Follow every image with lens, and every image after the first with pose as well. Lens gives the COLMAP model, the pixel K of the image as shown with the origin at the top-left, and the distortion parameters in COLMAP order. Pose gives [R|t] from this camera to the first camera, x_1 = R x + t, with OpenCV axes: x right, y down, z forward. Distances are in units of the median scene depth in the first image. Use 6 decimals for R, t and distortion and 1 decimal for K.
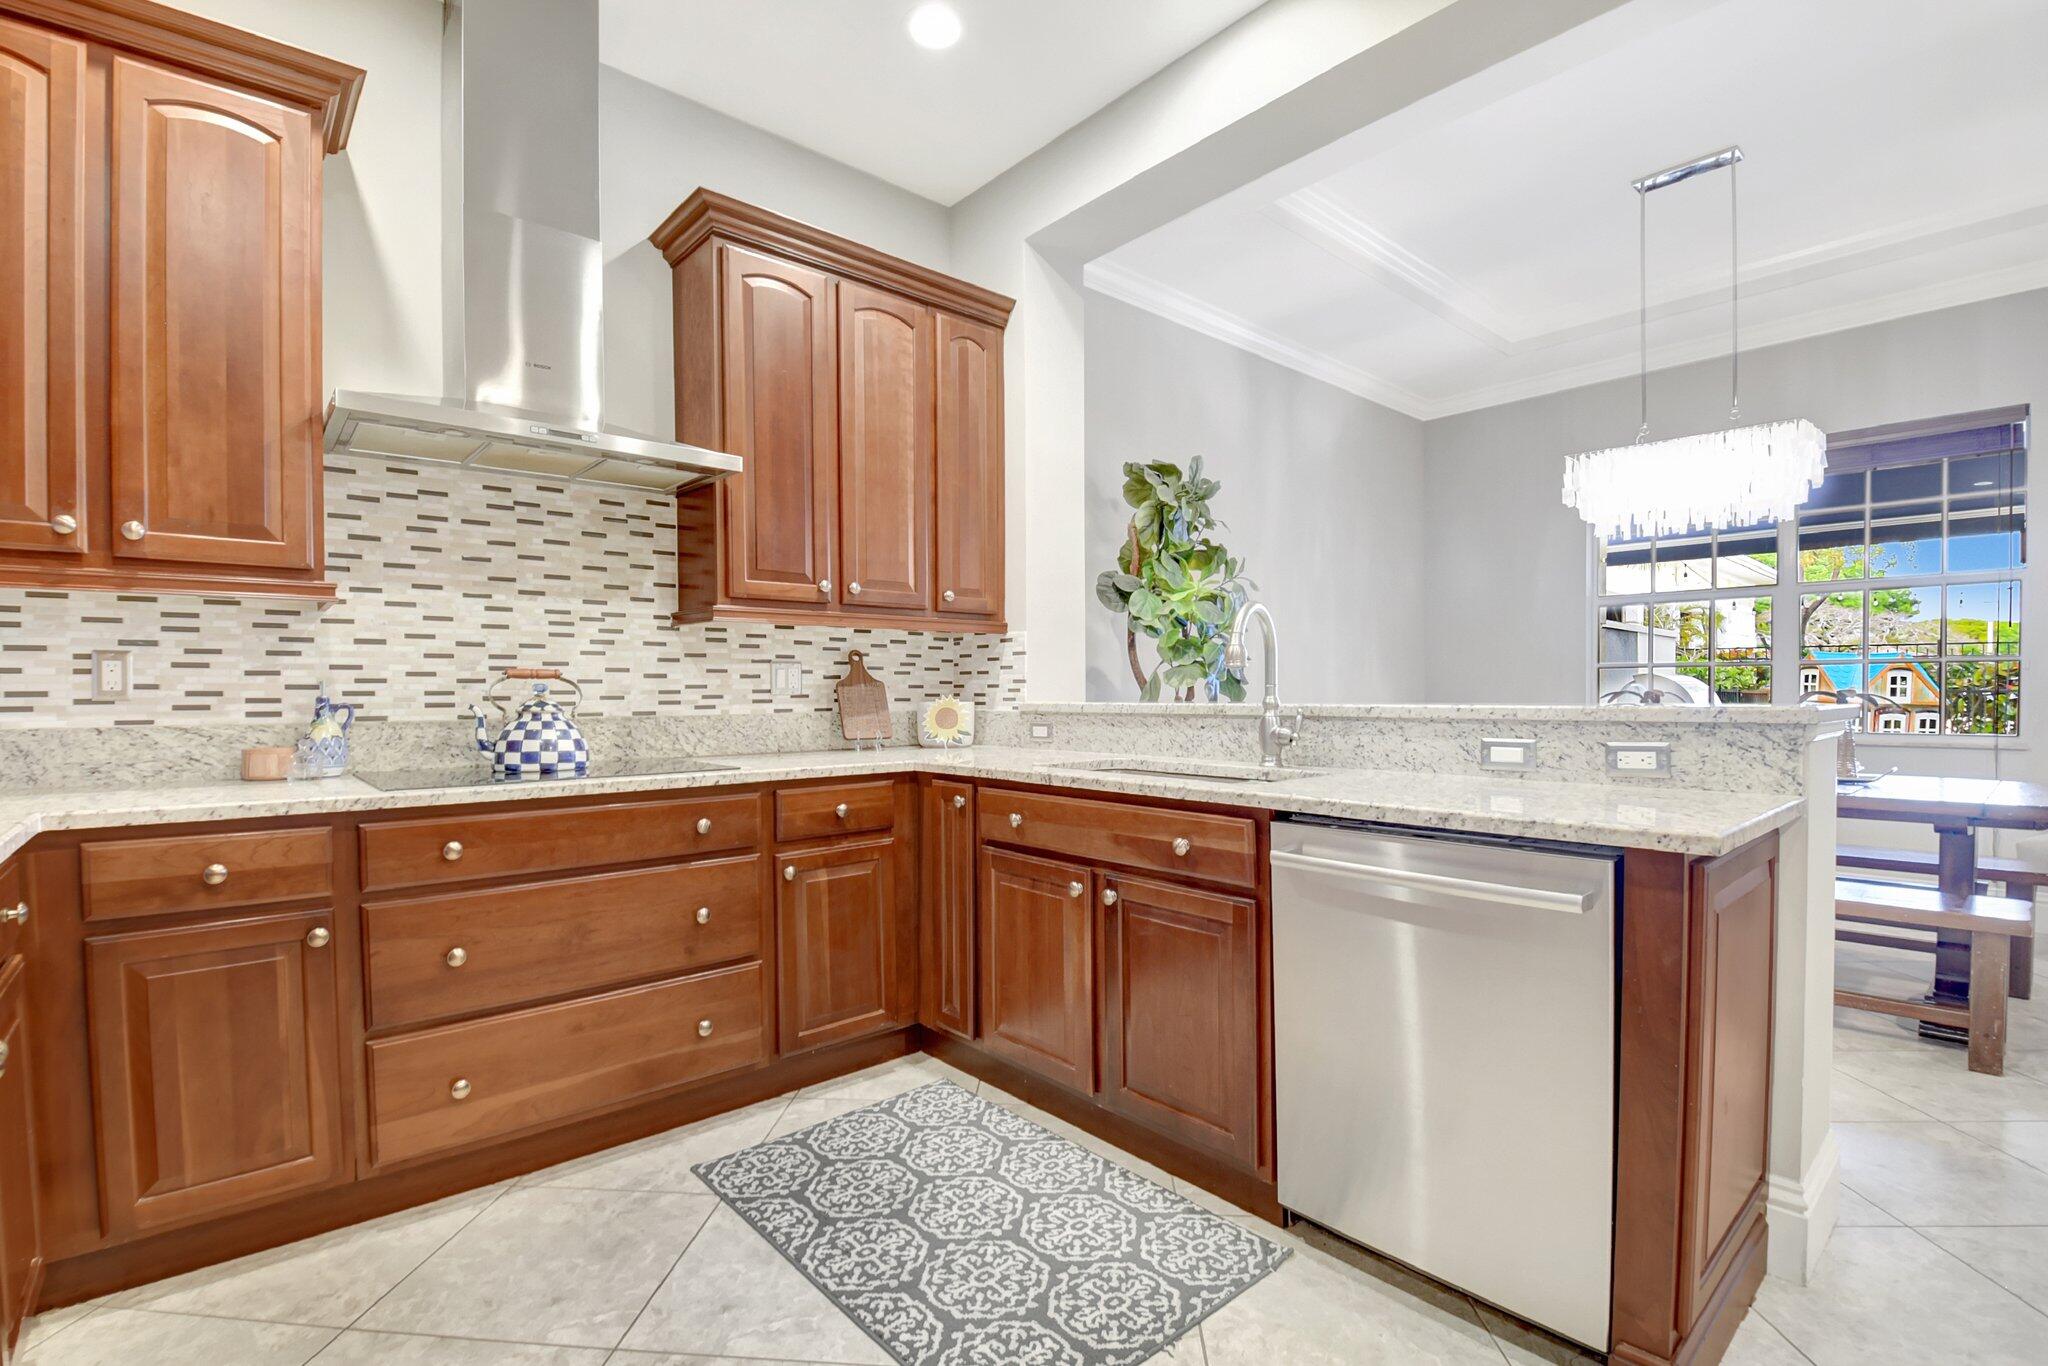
lens RADIAL K [[930.0, 0, 1012.1], [0, 930.0, 713.1], [0, 0, 1]] dist [0.021711, -0.036432]
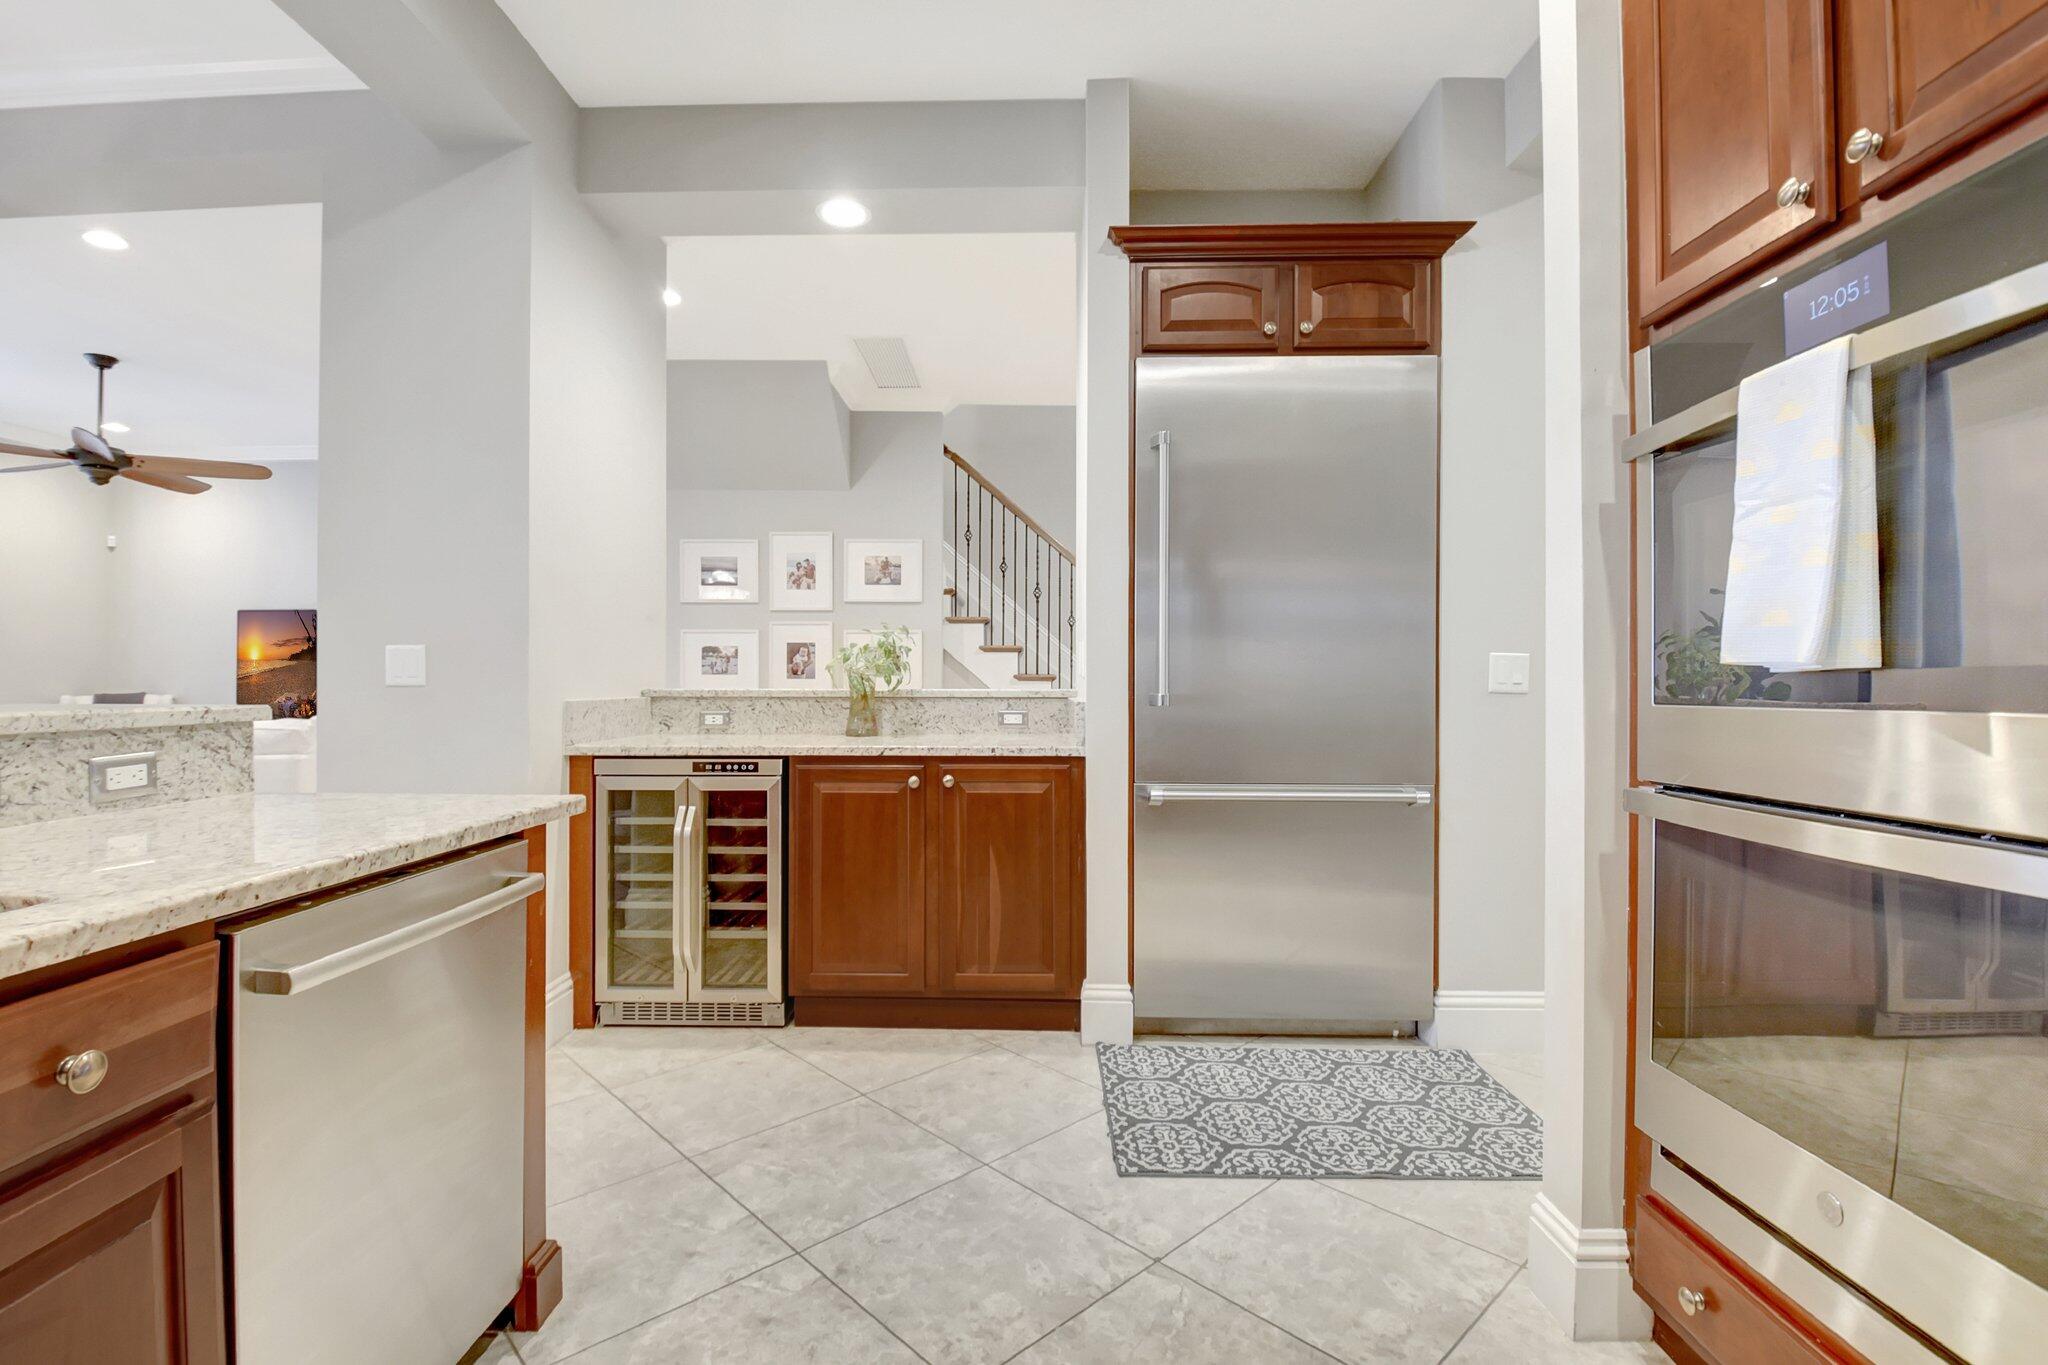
lens RADIAL K [[937.4, 0, 1007.0], [0, 937.4, 681.0], [0, 0, 1]] dist [0.014913, -0.022275]
pose [[-0.742726, 0.004058, 0.669584, -0.321880], [0.016667, 0.999784, 0.012428, -0.021999], [-0.669388, 0.020390, -0.742633, 0.842653]]
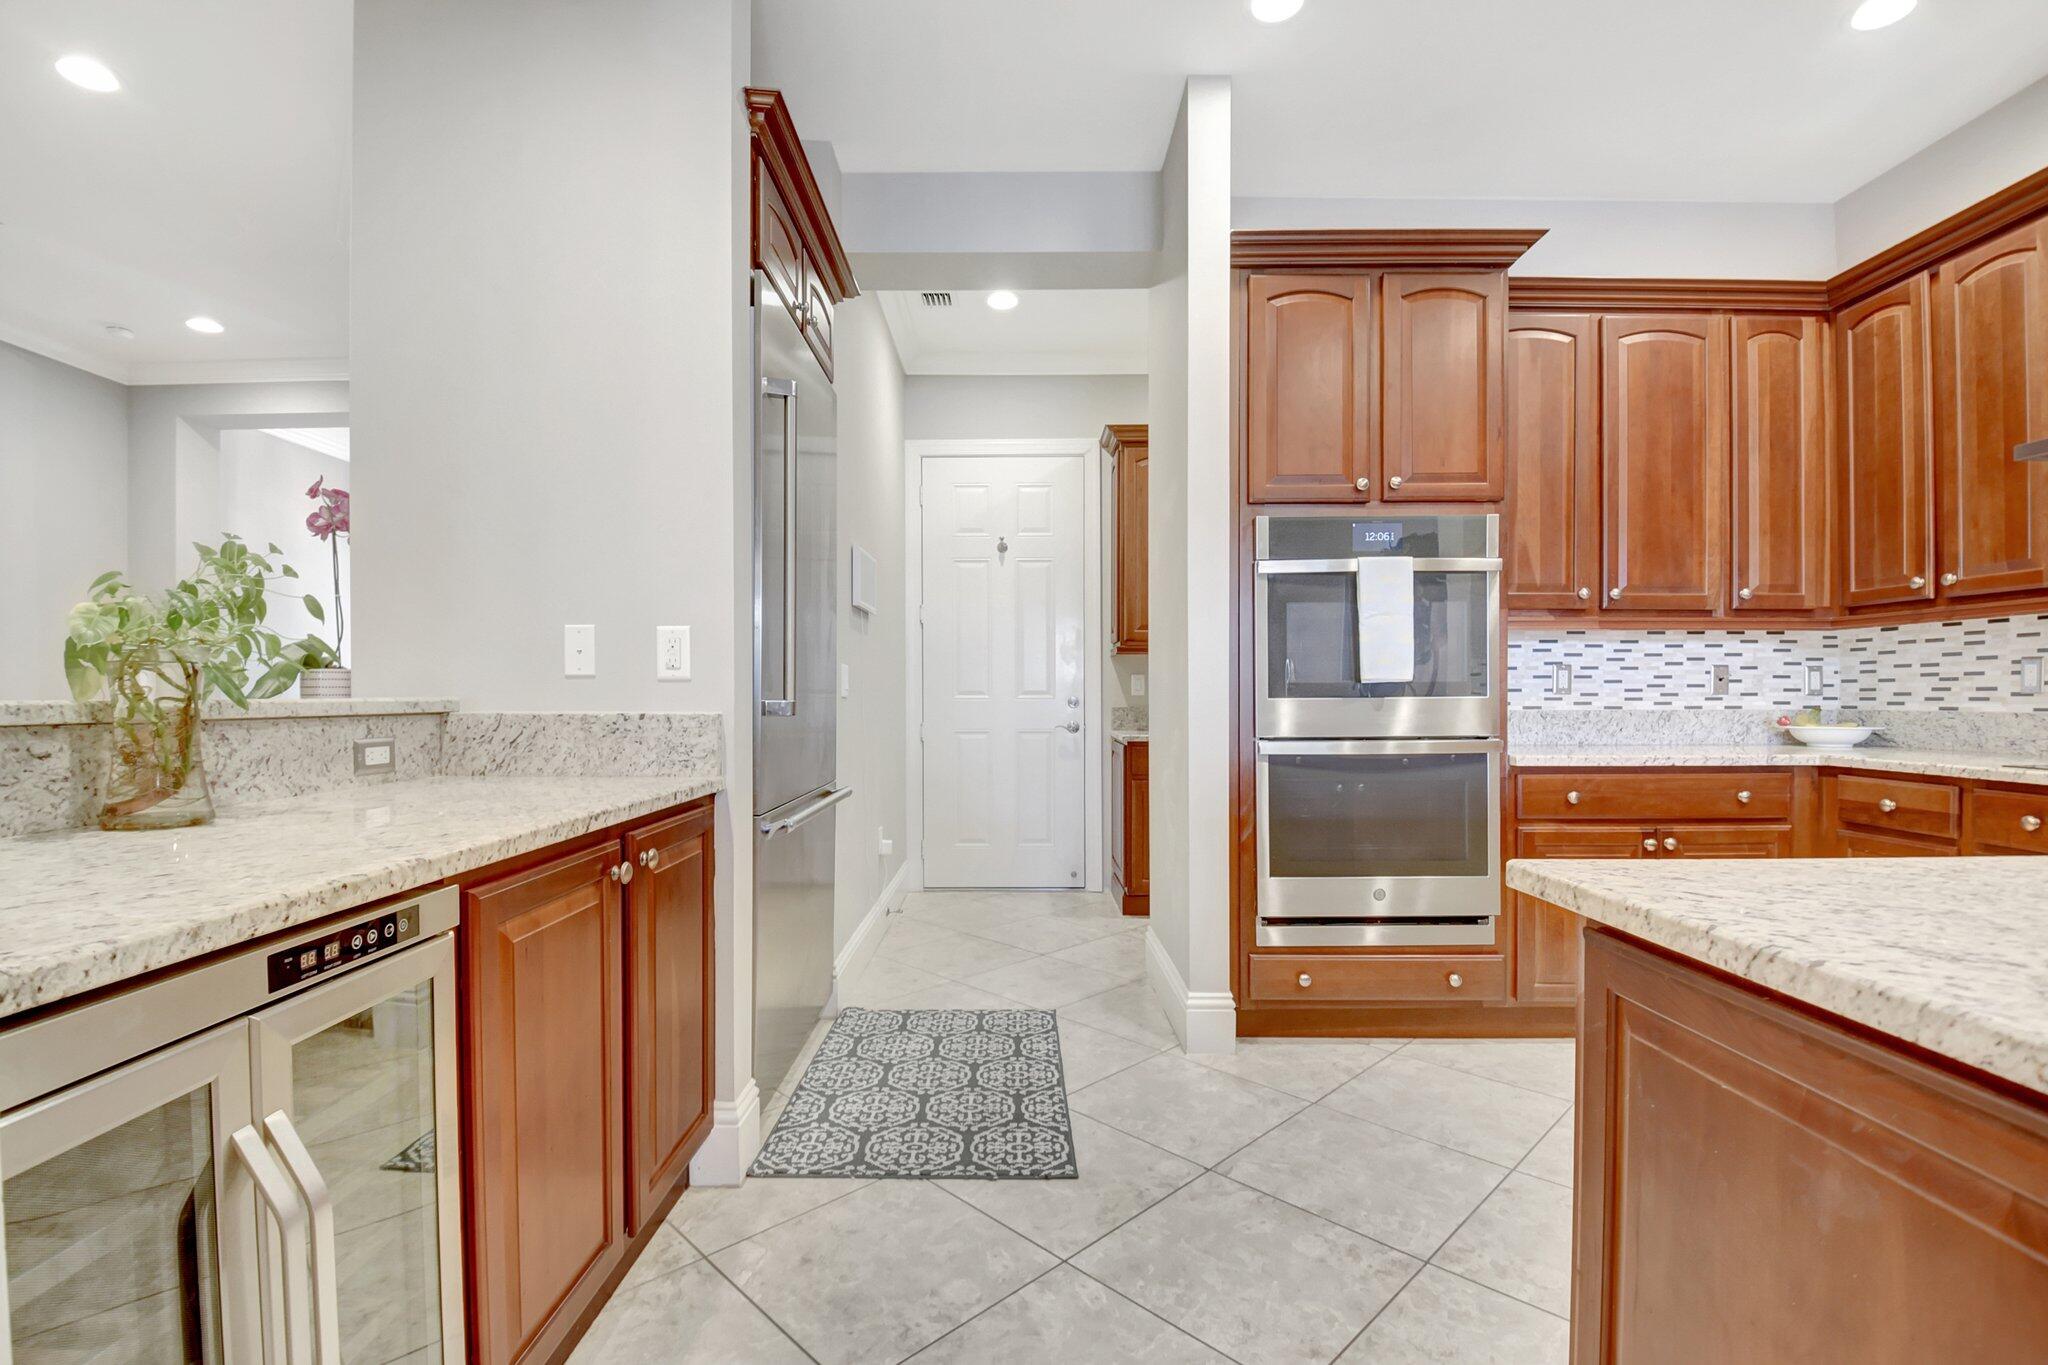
lens RADIAL K [[908.4, 0, 1020.0], [0, 908.4, 714.3], [0, 0, 1]] dist [0.004334, -0.016634]
pose [[-0.659333, 0.021141, -0.751554, 0.867434], [-0.012381, 0.999164, 0.038969, -0.013304], [0.751749, 0.034998, -0.658520, 0.631389]]
